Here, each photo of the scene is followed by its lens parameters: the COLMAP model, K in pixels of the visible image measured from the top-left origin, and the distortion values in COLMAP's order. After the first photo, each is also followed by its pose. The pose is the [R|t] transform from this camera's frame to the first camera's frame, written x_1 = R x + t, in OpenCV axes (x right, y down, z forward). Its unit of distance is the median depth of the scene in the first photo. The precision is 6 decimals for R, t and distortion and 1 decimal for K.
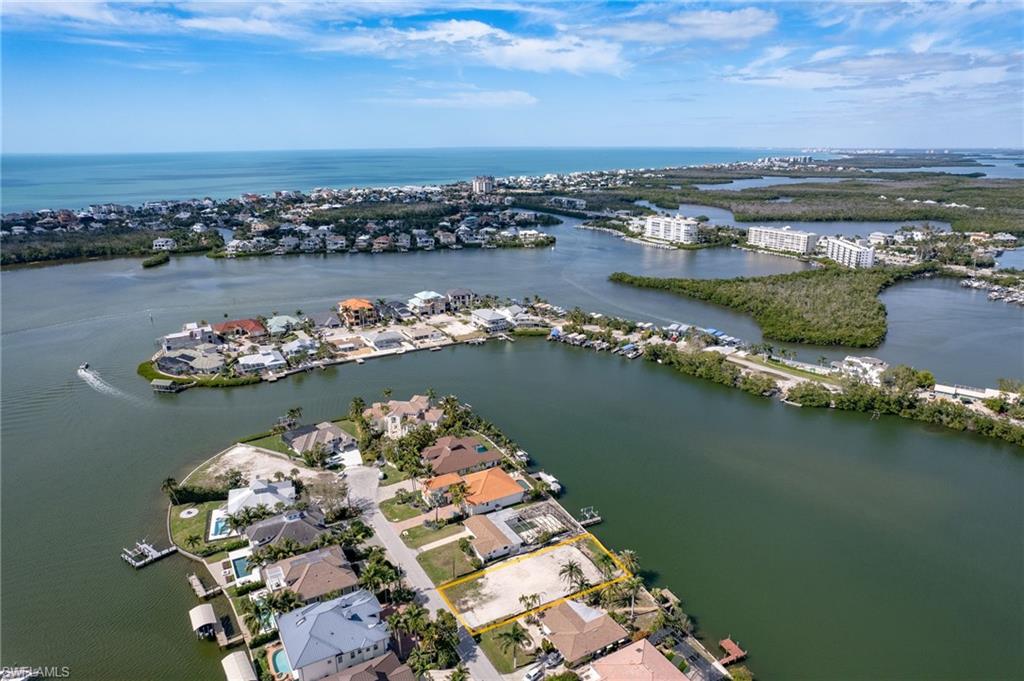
lens RADIAL K [[655.0, 0, 515.2], [0, 655.0, 333.8], [0, 0, 1]] dist [-0.073898, 0.067062]
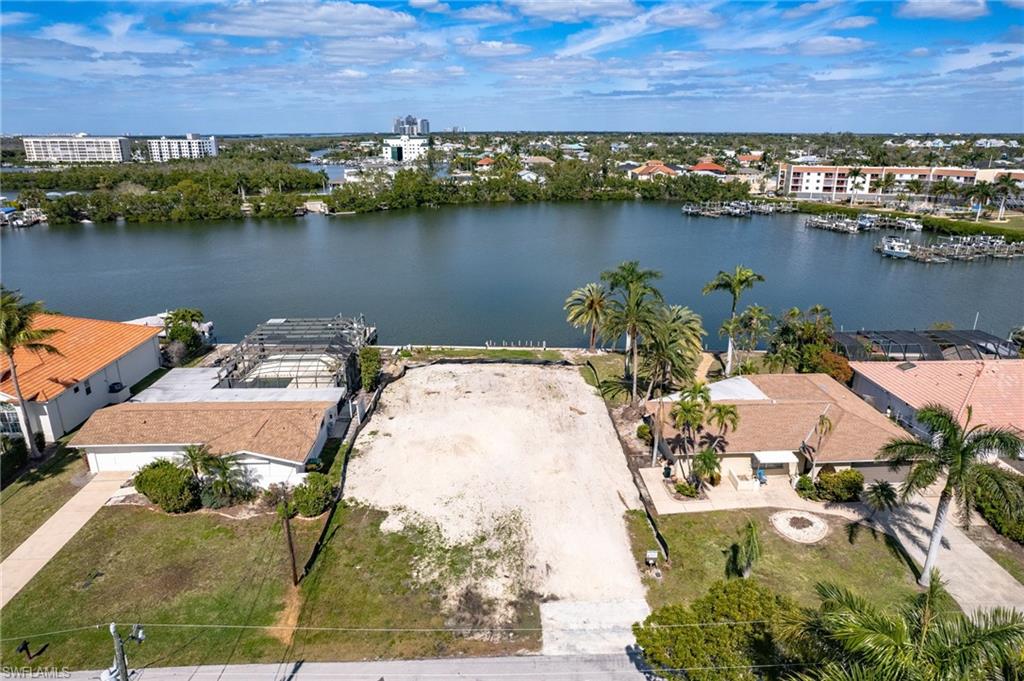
lens RADIAL K [[655.0, 0, 515.7], [0, 655.0, 340.0], [0, 0, 1]] dist [-0.073898, 0.067062]
pose [[0.462999, -0.268055, 0.844854, -0.099804], [0.247135, 0.954415, 0.167380, 0.129870], [-0.851209, 0.131297, 0.508139, 0.377251]]
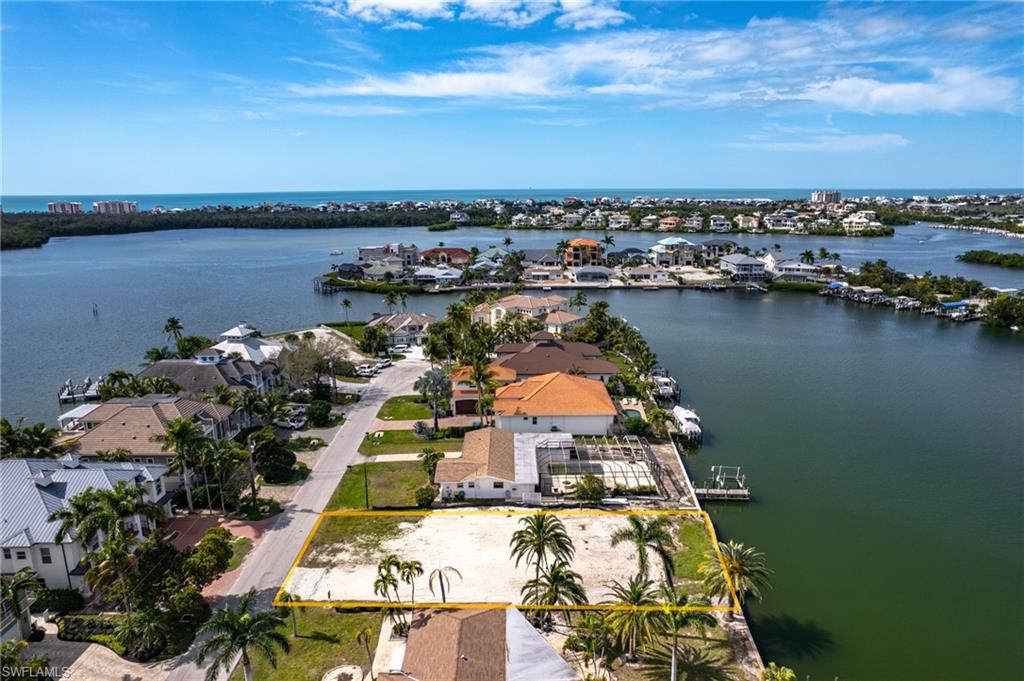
lens RADIAL K [[655.0, 0, 516.2], [0, 655.0, 332.6], [0, 0, 1]] dist [-0.073898, 0.067062]
pose [[0.870639, 0.106170, -0.480329, 0.103769], [-0.135228, 0.990468, -0.026184, 0.110988], [0.472971, 0.087751, 0.876698, 0.279849]]
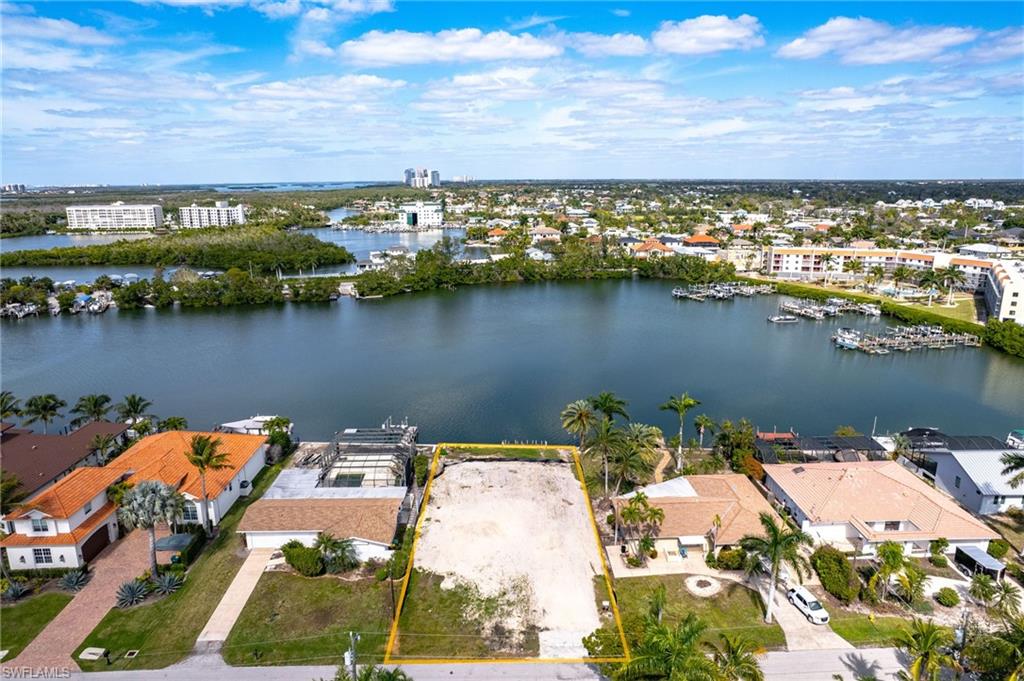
lens RADIAL K [[655.0, 0, 515.0], [0, 655.0, 353.6], [0, 0, 1]] dist [-0.073898, 0.067062]
pose [[0.474975, -0.228302, 0.849869, -0.152249], [0.251322, 0.960730, 0.117624, 0.096363], [-0.843348, 0.157722, 0.513700, 0.338781]]
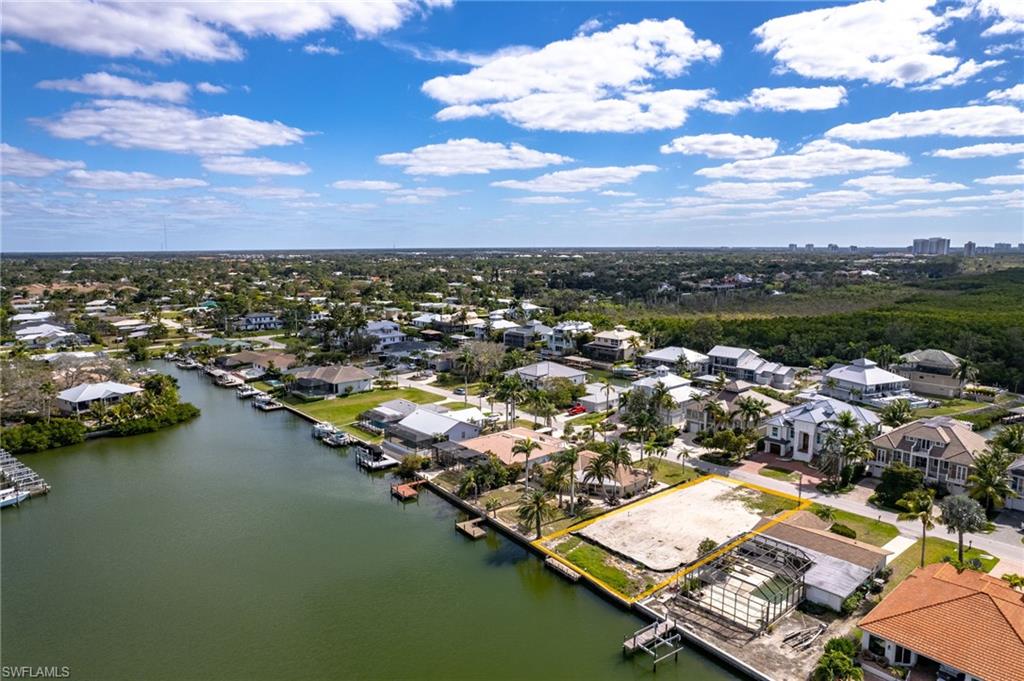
lens RADIAL K [[655.0, 0, 512.3], [0, 655.0, 343.9], [0, 0, 1]] dist [-0.073898, 0.067062]
pose [[-0.982054, 0.037920, -0.184747, 0.138030], [-0.043271, 0.908143, 0.416418, -0.014624], [0.183568, 0.416939, -0.890205, 0.666801]]
